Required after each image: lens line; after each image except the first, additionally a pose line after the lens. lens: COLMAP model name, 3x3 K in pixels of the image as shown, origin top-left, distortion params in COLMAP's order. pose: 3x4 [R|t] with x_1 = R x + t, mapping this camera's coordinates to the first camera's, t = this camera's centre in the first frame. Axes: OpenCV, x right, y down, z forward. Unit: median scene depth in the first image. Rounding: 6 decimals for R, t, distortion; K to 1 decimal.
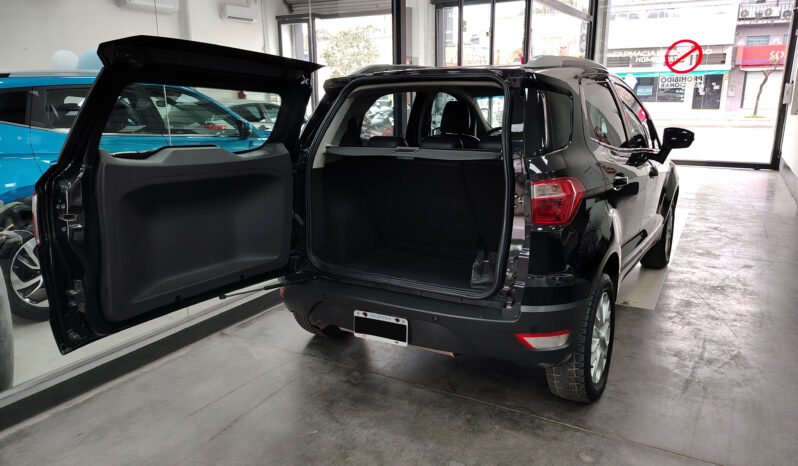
lens RADIAL K [[568.5, 0, 402.8], [0, 568.5, 236.6], [0, 0, 1]] dist [0.024384, -0.033853]
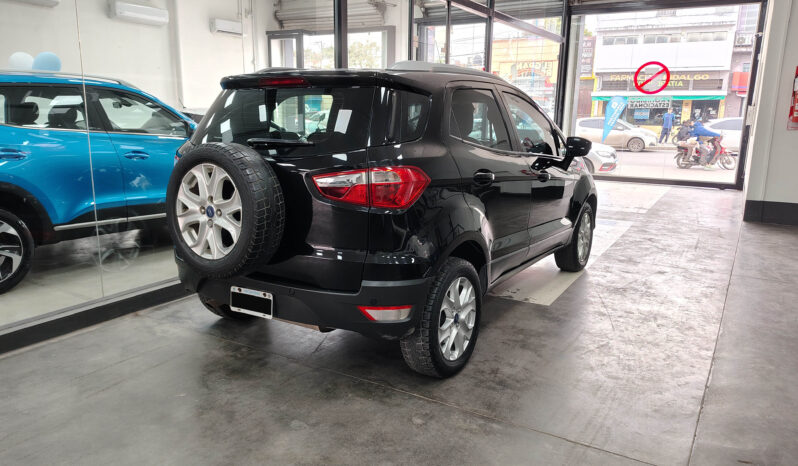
lens RADIAL K [[568.5, 0, 396.2], [0, 568.5, 229.7], [0, 0, 1]] dist [0.024384, -0.033853]
pose [[0.999540, 0.027550, -0.012714, 0.172374], [-0.028051, 0.998761, -0.041110, 0.040048], [0.011565, 0.041448, 0.999074, -0.068267]]
